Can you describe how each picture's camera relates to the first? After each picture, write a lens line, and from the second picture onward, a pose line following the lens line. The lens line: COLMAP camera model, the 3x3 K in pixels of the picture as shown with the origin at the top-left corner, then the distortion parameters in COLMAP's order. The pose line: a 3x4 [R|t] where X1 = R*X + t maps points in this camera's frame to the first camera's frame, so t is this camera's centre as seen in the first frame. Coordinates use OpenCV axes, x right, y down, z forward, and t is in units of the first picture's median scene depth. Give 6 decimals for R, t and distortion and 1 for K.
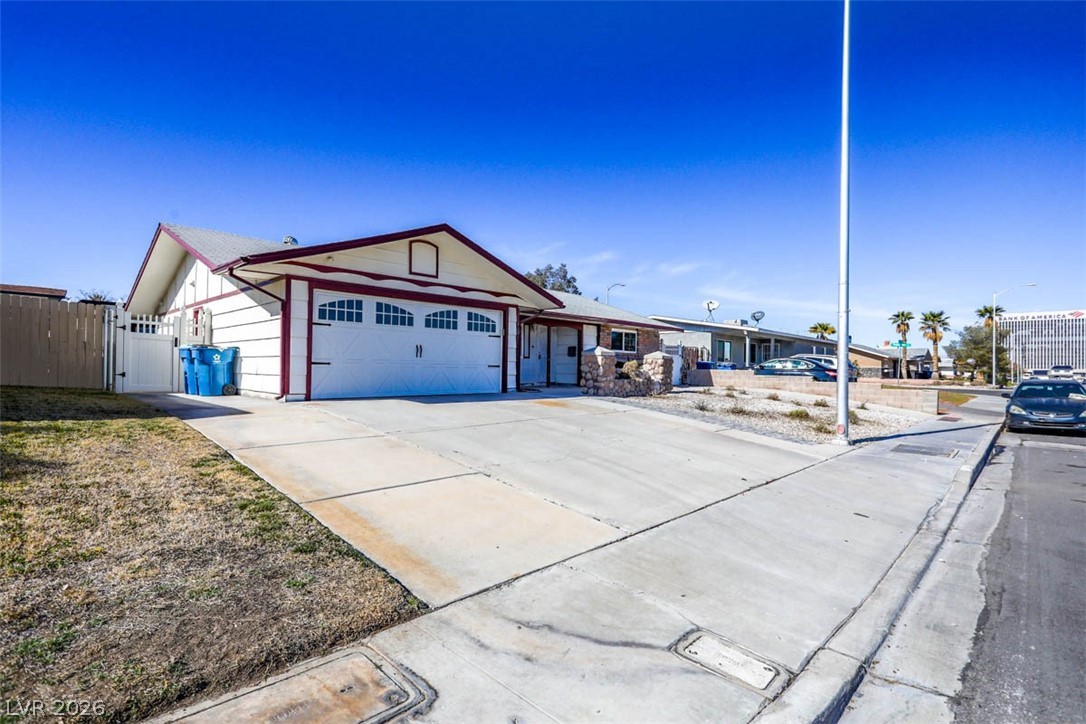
lens RADIAL K [[525.1, 0, 542.5], [0, 525.1, 364.3], [0, 0, 1]] dist [-0.045327, 0.012404]
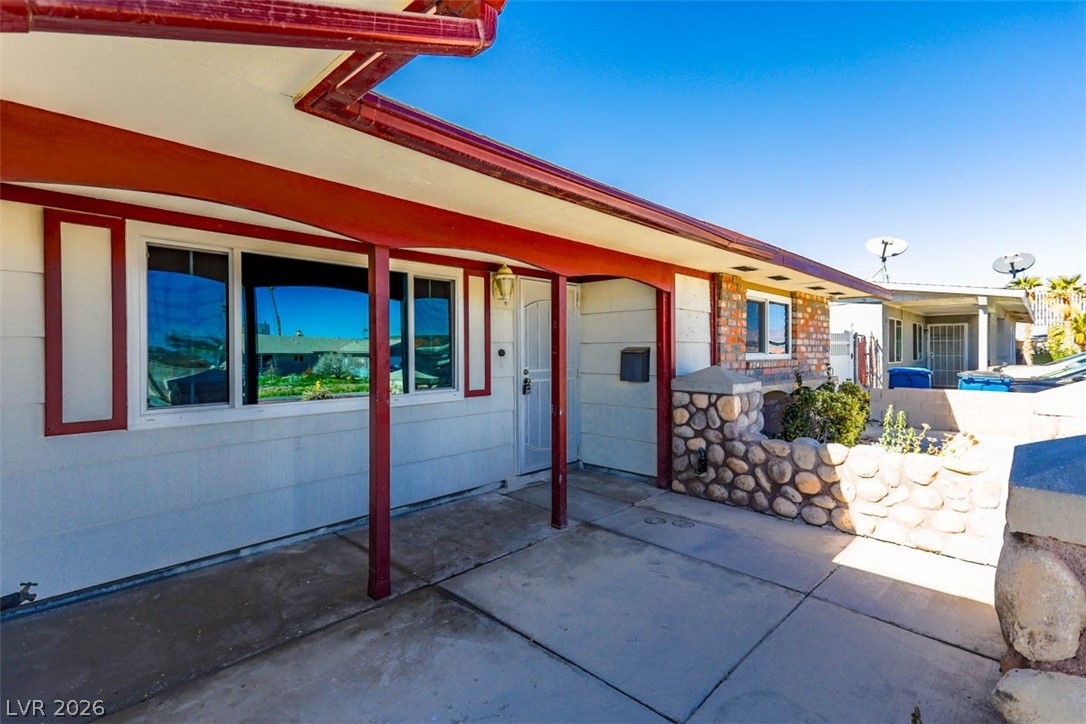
lens RADIAL K [[525.1, 0, 543.4], [0, 525.1, 357.6], [0, 0, 1]] dist [-0.045327, 0.012404]
pose [[0.999741, -0.021962, -0.005910, 0.009343], [0.022053, 0.999632, 0.015793, -0.050483], [0.005561, -0.015919, 0.999858, 1.034483]]
